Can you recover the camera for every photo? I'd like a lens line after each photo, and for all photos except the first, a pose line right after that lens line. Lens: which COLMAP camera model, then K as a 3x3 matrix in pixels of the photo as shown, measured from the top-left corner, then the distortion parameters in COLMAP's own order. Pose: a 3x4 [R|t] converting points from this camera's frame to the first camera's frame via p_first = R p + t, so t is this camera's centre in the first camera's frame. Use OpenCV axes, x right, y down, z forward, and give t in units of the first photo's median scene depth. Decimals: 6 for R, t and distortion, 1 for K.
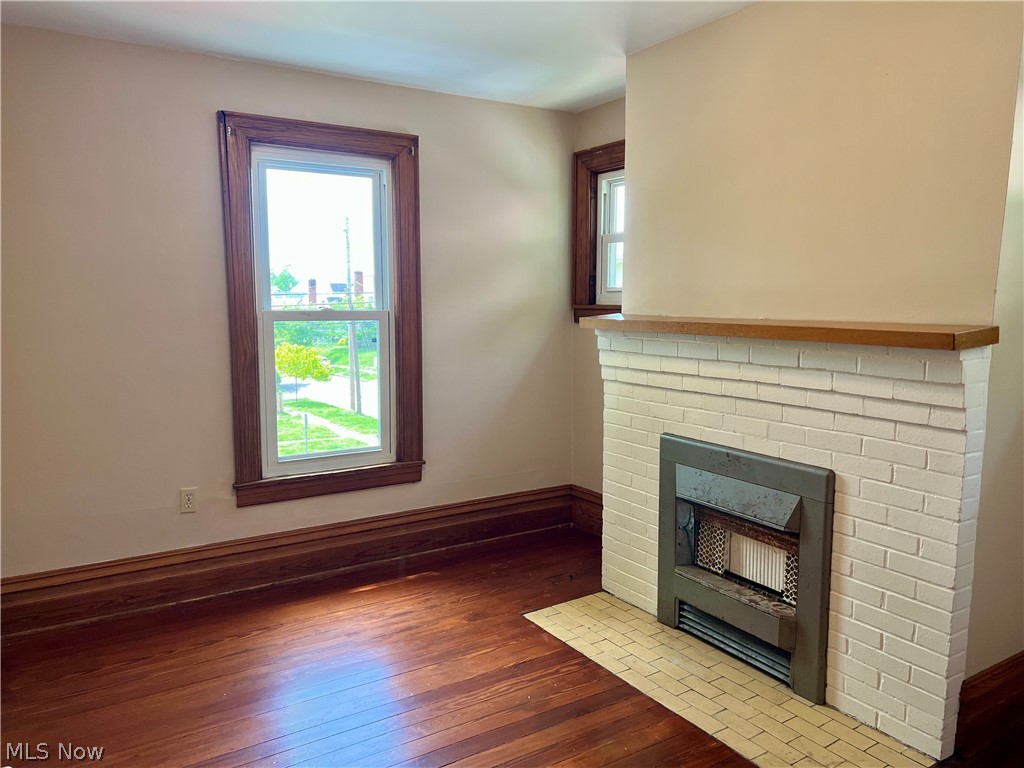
lens RADIAL K [[771.7, 0, 516.9], [0, 771.7, 381.5], [0, 0, 1]] dist [0.055254, -0.060785]
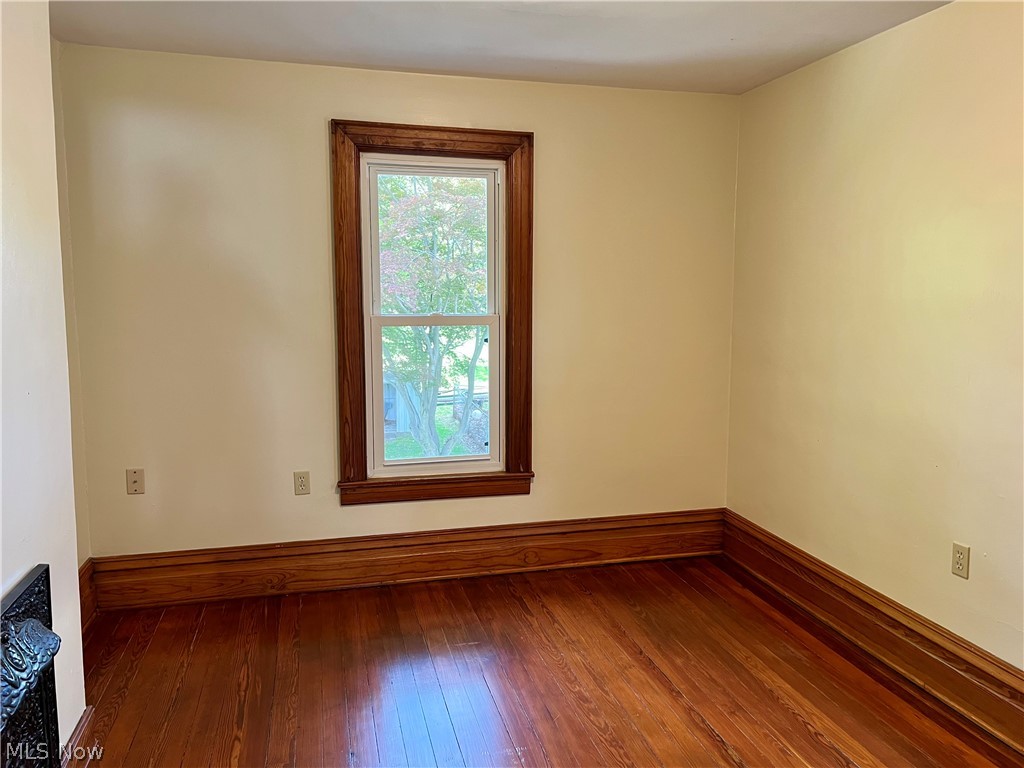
lens RADIAL K [[771.7, 0, 511.1], [0, 771.7, 379.4], [0, 0, 1]] dist [0.055254, -0.060785]
pose [[0.948027, 0.034871, -0.316274, 0.162890], [-0.035869, 0.999353, 0.002669, -0.014998], [0.316163, 0.008814, 0.948664, 0.091932]]
